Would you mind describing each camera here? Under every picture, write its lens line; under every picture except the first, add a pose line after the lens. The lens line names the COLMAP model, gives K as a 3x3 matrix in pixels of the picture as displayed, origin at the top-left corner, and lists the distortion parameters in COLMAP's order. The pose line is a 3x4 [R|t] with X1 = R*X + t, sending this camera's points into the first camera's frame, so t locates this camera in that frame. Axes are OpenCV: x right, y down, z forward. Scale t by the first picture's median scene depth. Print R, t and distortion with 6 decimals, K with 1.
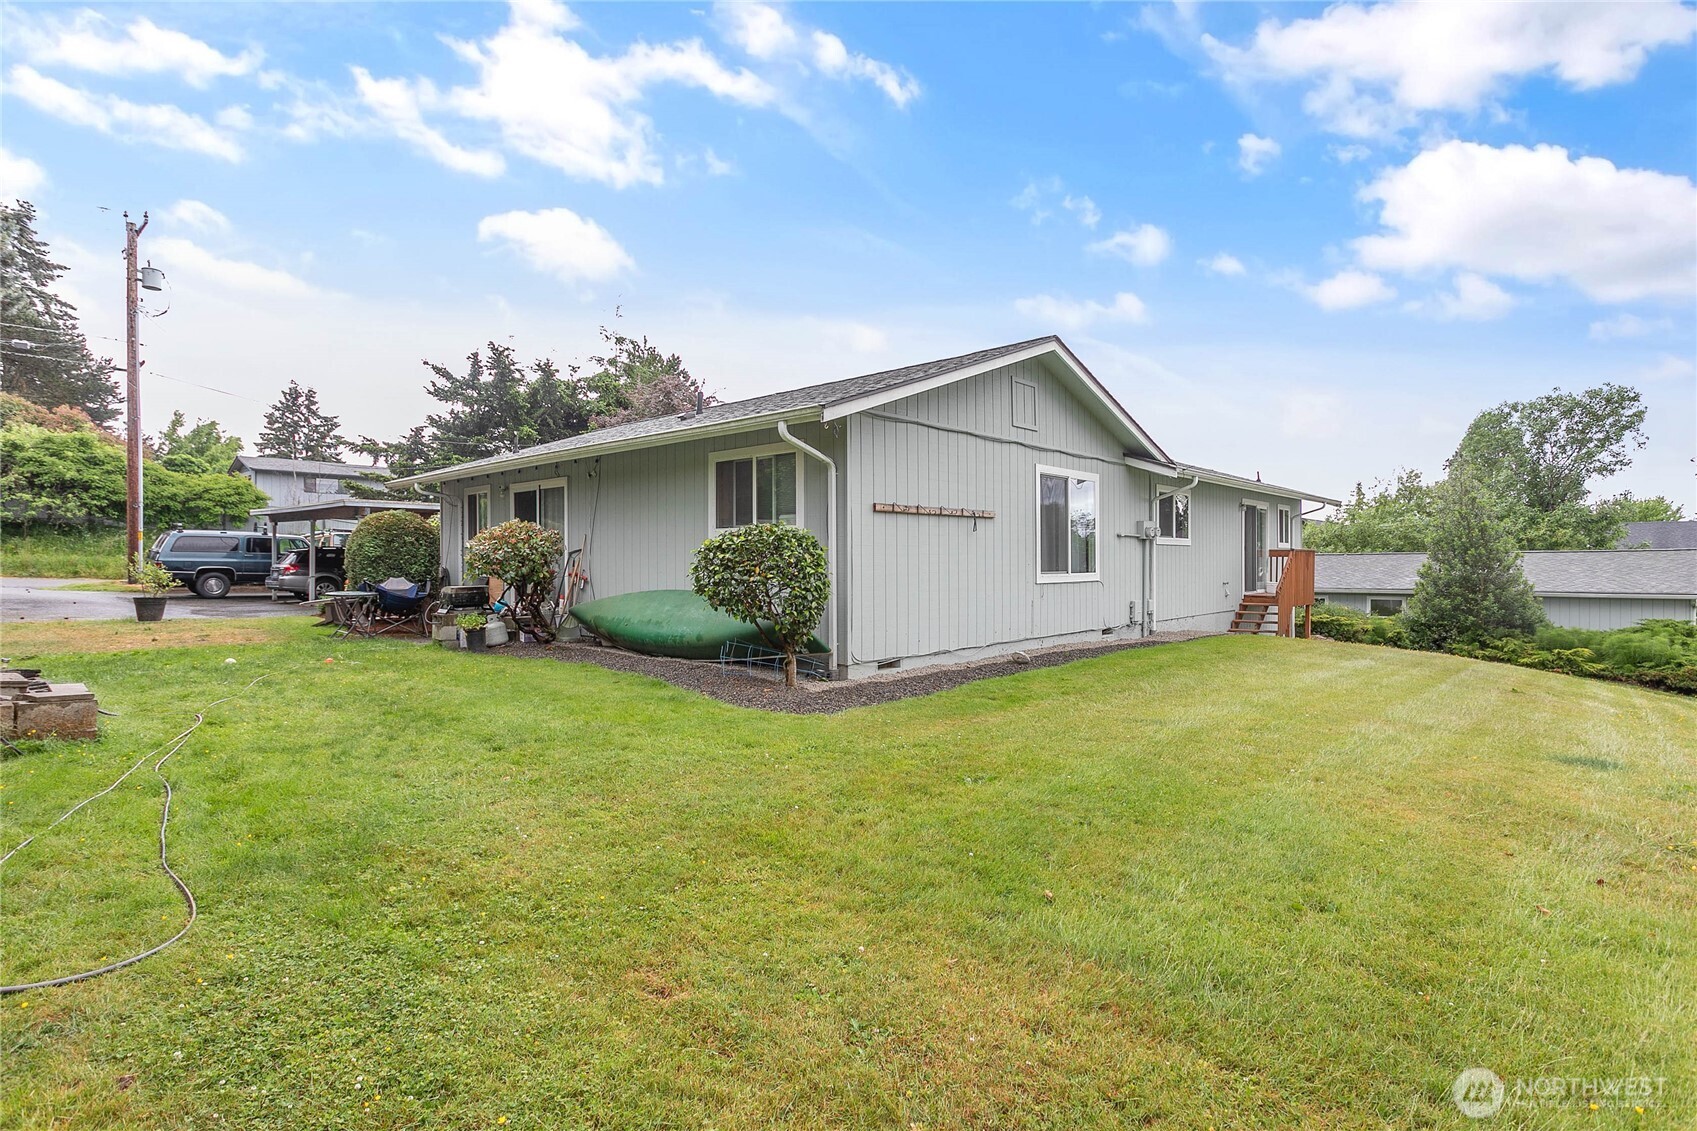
lens RADIAL K [[857.3, 0, 834.6], [0, 857.3, 571.5], [0, 0, 1]] dist [0.004066, -0.000458]
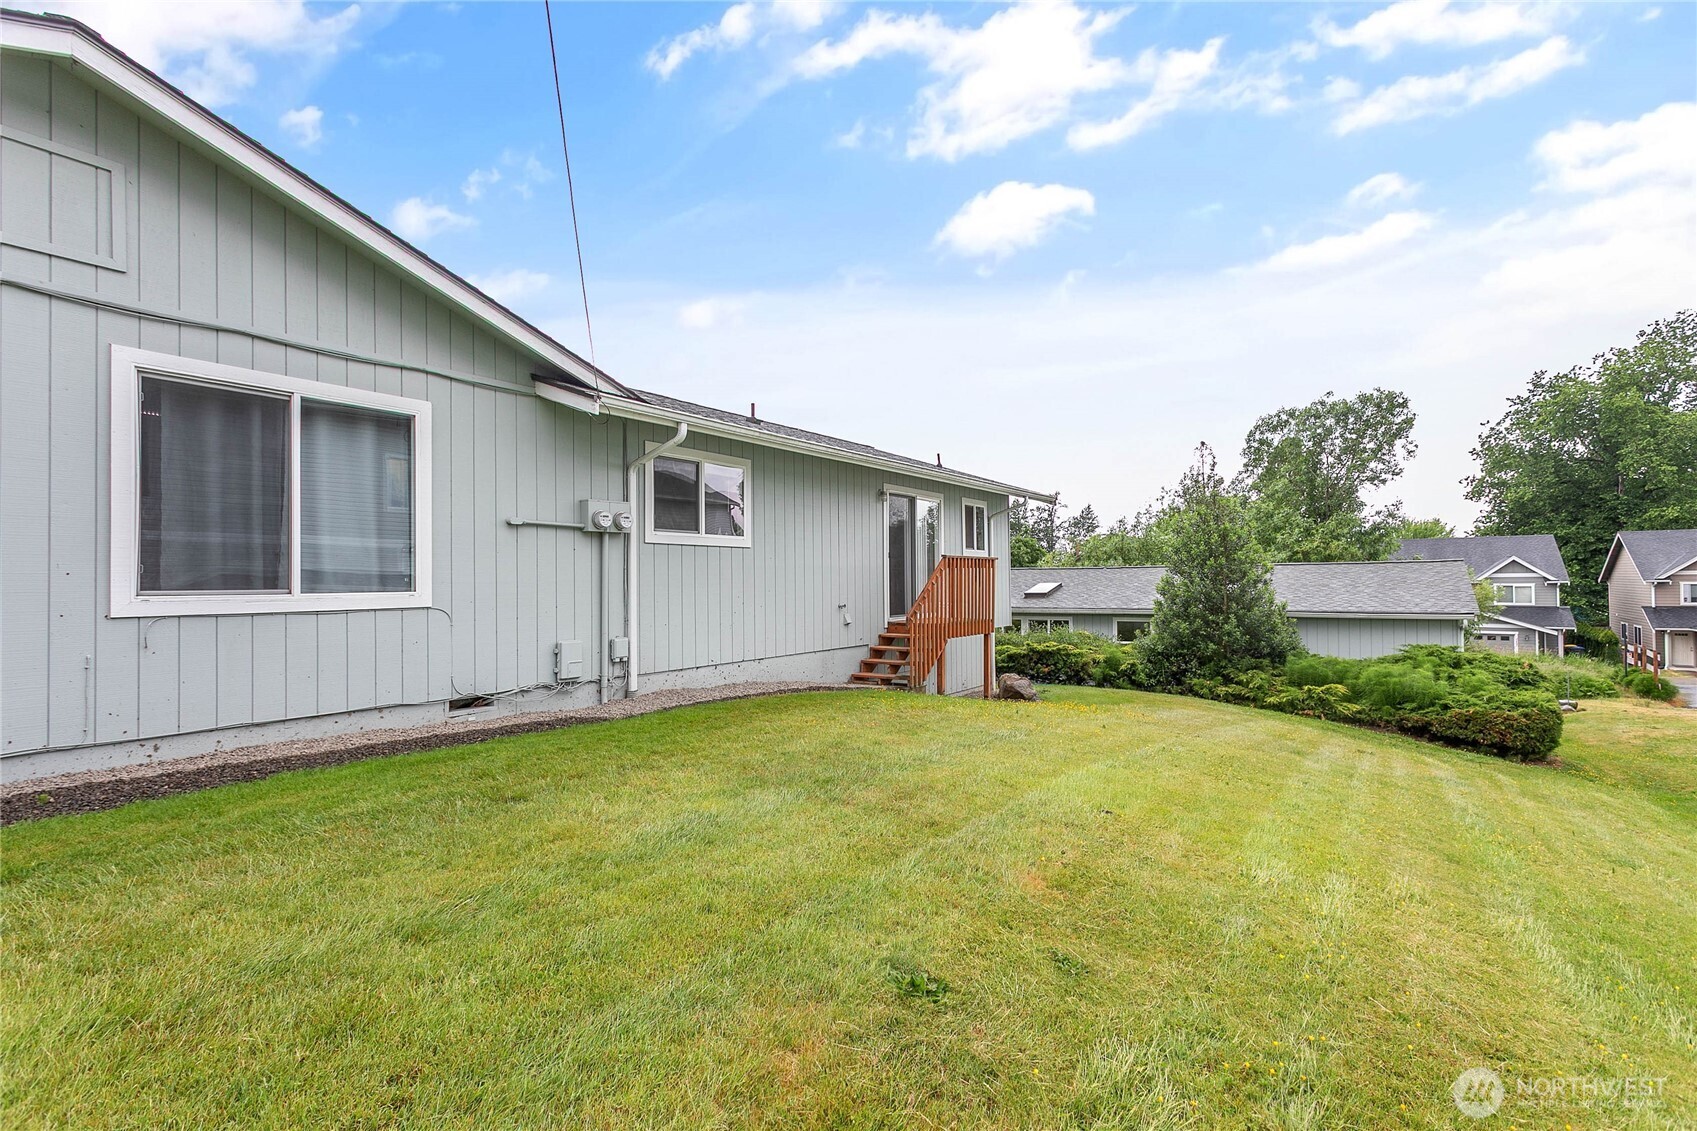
lens RADIAL K [[803.0, 0, 853.8], [0, 803.0, 570.6], [0, 0, 1]] dist [0.002928, 0.000360]
pose [[0.990896, -0.000379, 0.134626, 0.314482], [0.003402, 0.999747, -0.022231, 0.000153], [-0.134583, 0.022487, 0.990647, 0.309497]]
